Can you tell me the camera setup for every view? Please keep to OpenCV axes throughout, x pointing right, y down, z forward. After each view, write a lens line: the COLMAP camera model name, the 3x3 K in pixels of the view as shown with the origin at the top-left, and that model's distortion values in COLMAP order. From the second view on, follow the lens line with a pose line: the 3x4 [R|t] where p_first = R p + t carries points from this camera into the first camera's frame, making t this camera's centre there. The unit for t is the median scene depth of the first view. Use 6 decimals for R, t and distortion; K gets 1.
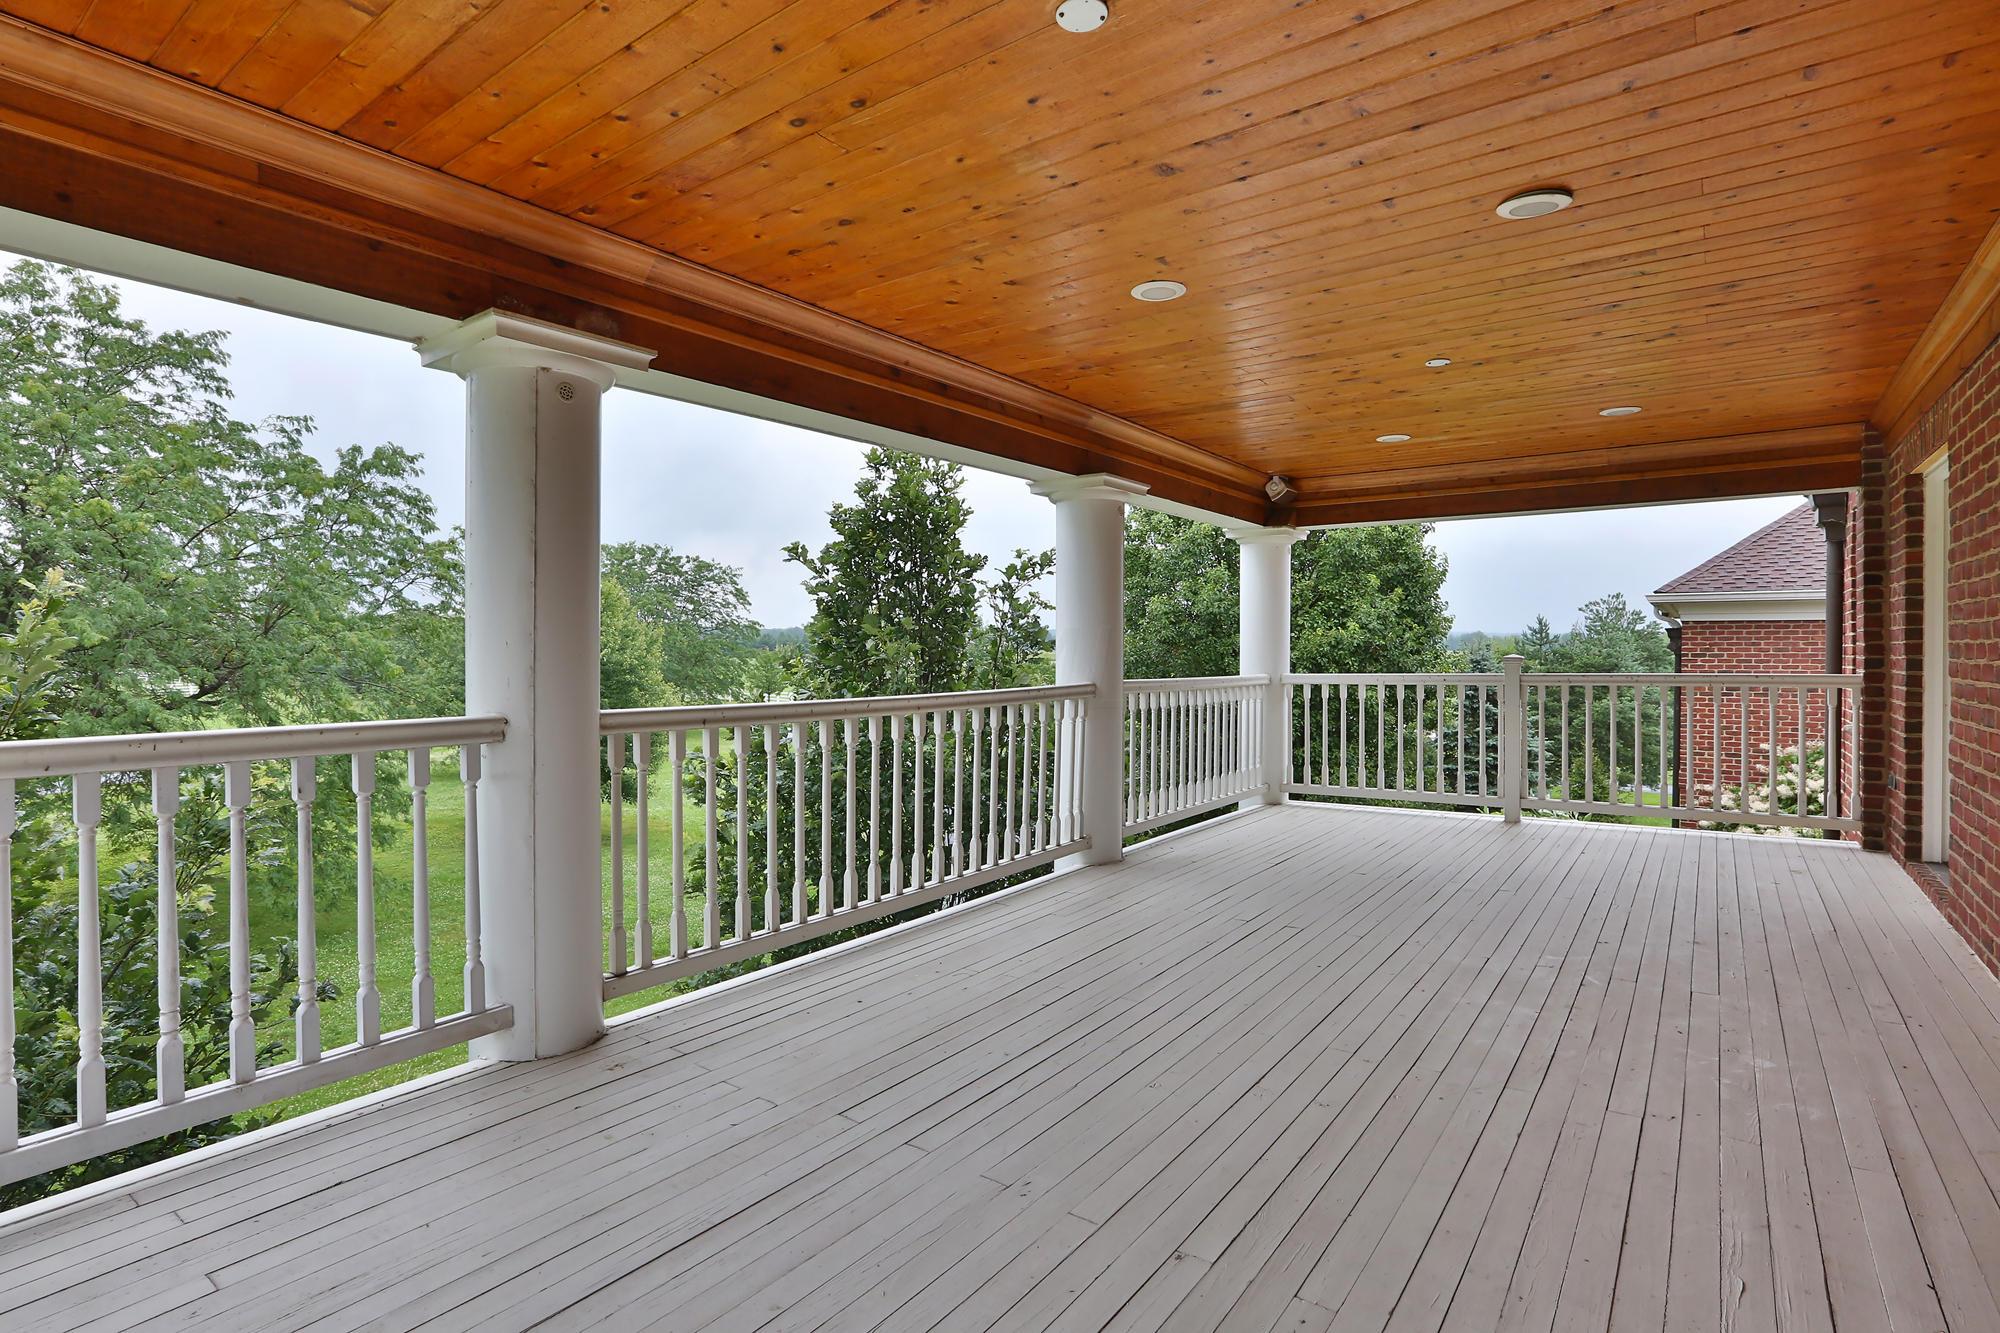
lens RADIAL K [[979.6, 0, 998.8], [0, 979.6, 646.8], [0, 0, 1]] dist [-0.080777, 0.000204]
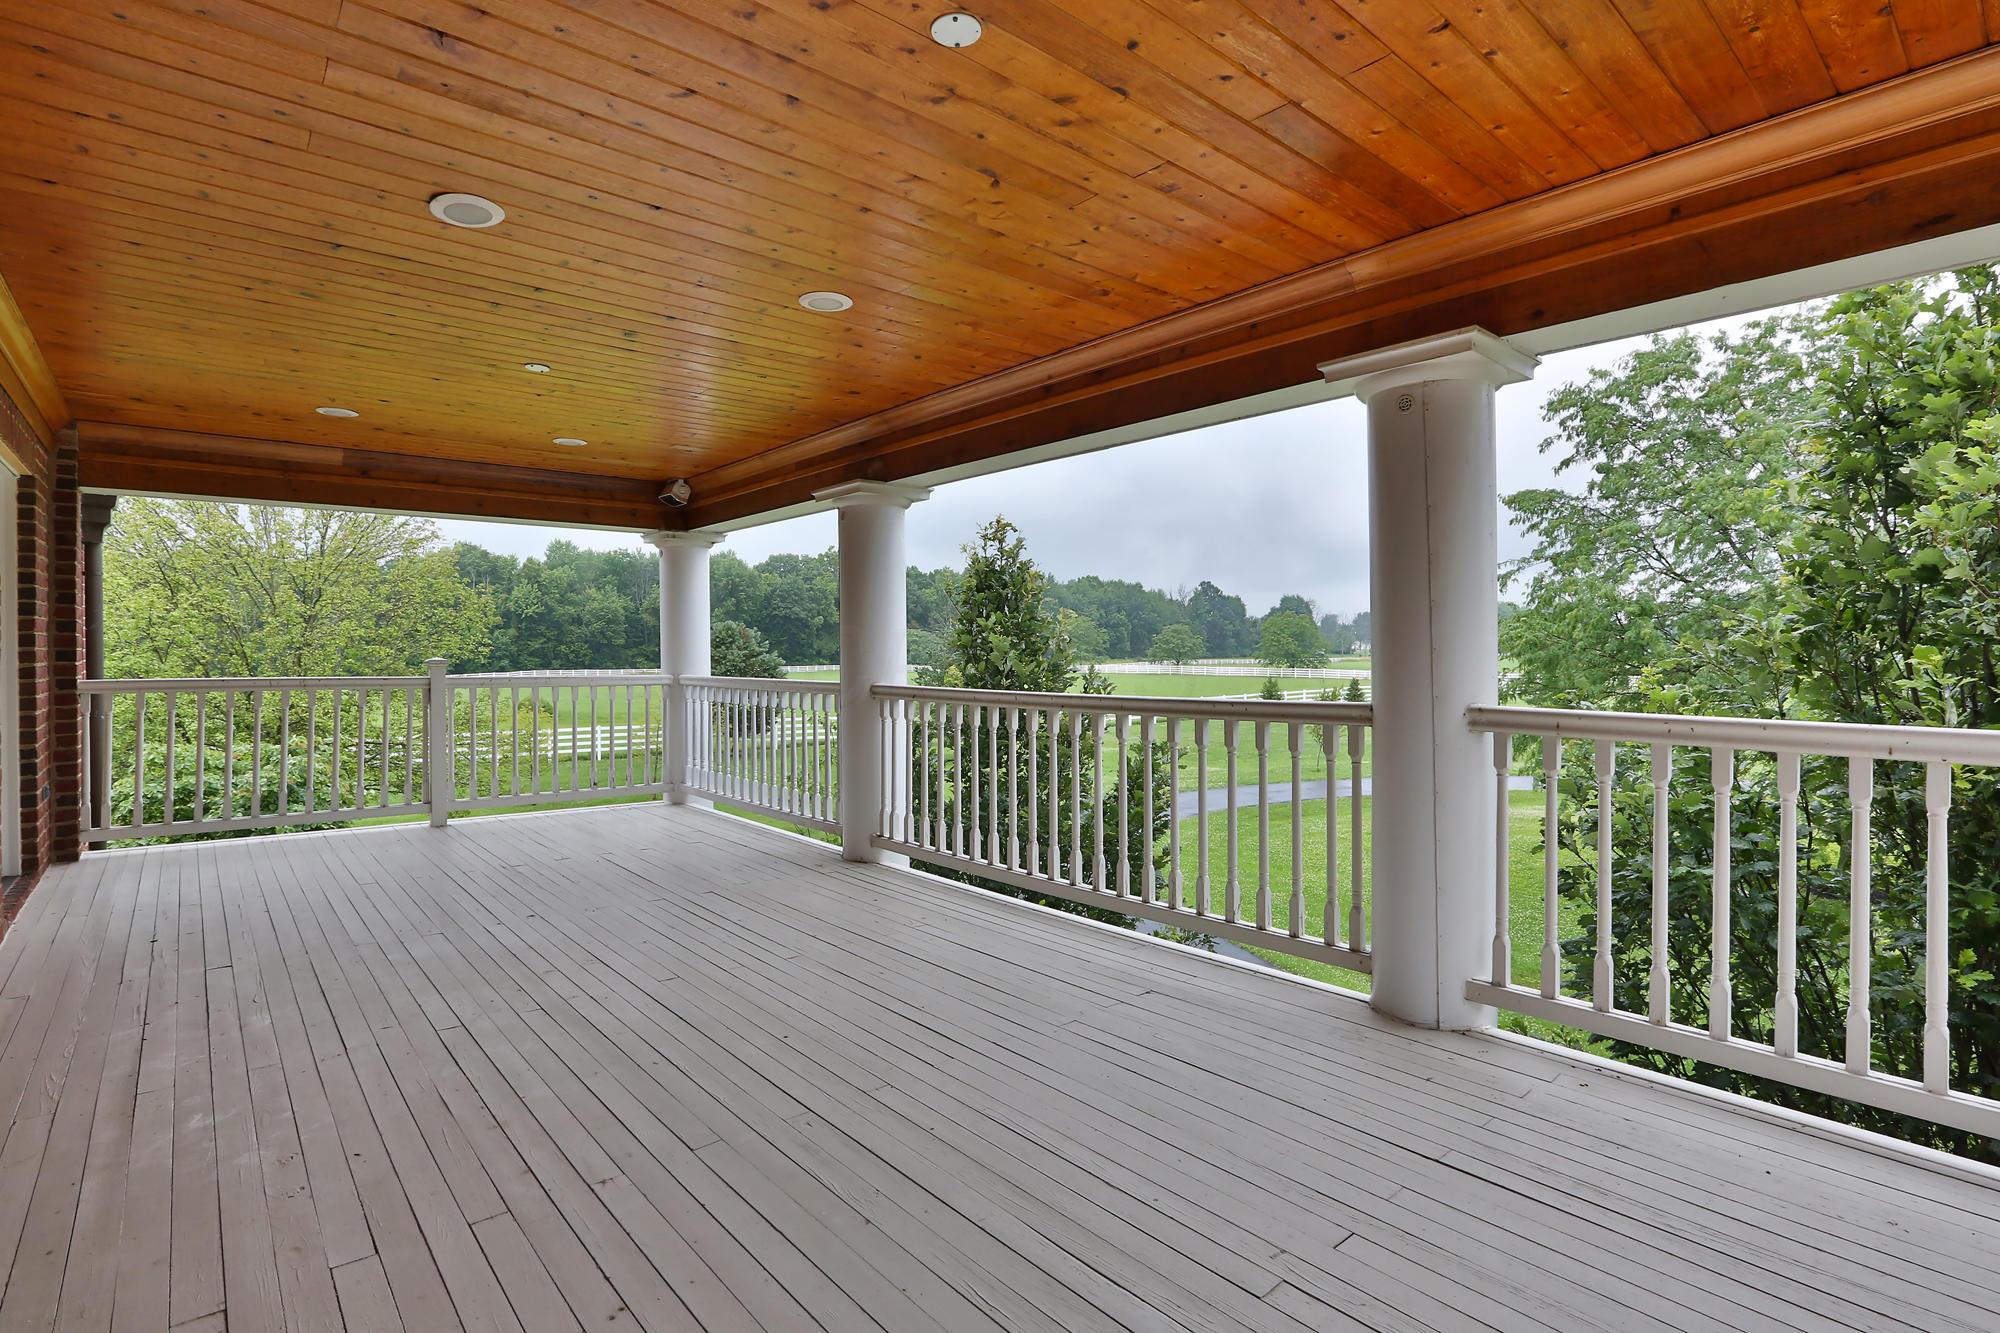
lens RADIAL K [[979.6, 0, 998.8], [0, 979.6, 646.8], [0, 0, 1]] dist [-0.080777, 0.000204]
pose [[-0.209880, 0.003677, -0.977720, 1.180537], [0.010625, 0.999942, 0.001480, -0.001992], [0.977669, -0.010077, -0.209907, 1.452642]]
